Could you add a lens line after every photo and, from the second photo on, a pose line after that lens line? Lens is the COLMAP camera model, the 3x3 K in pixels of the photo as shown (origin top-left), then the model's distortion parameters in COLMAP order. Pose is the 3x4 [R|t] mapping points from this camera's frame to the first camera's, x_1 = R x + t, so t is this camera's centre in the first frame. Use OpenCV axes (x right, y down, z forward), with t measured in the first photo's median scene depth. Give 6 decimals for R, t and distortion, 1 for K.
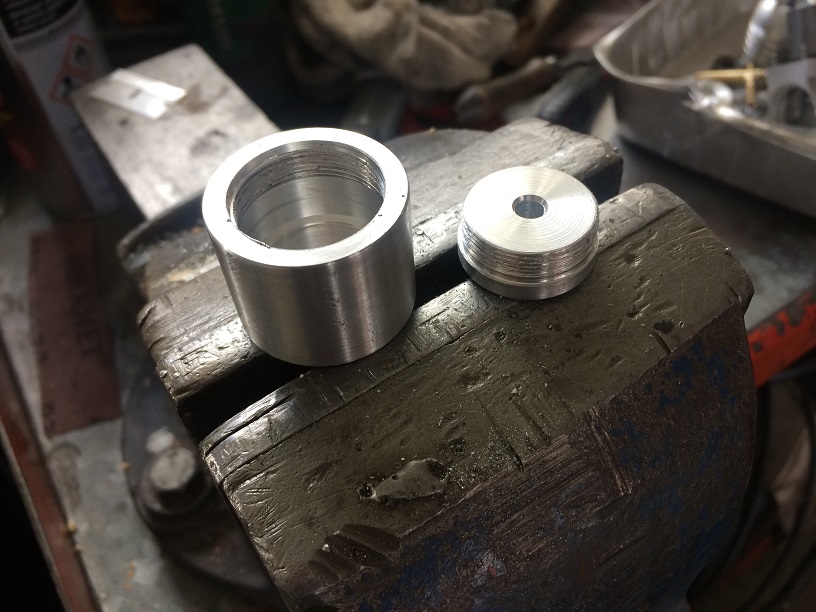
lens RADIAL K [[697.8, 0, 408.0], [0, 697.8, 306.0], [0, 0, 1]] dist [0.080887, -0.125256]
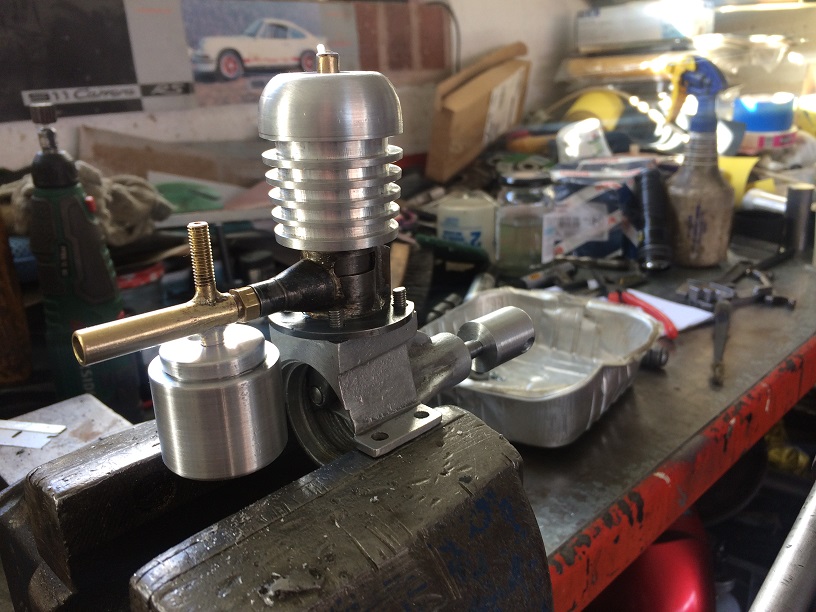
lens RADIAL K [[697.8, 0, 408.0], [0, 697.8, 306.0], [0, 0, 1]] dist [0.080887, -0.125256]
pose [[0.977898, -0.027187, 0.207308, -0.045246], [0.131509, 0.850799, -0.508770, 0.435987], [-0.162546, 0.524788, 0.835569, -0.379962]]
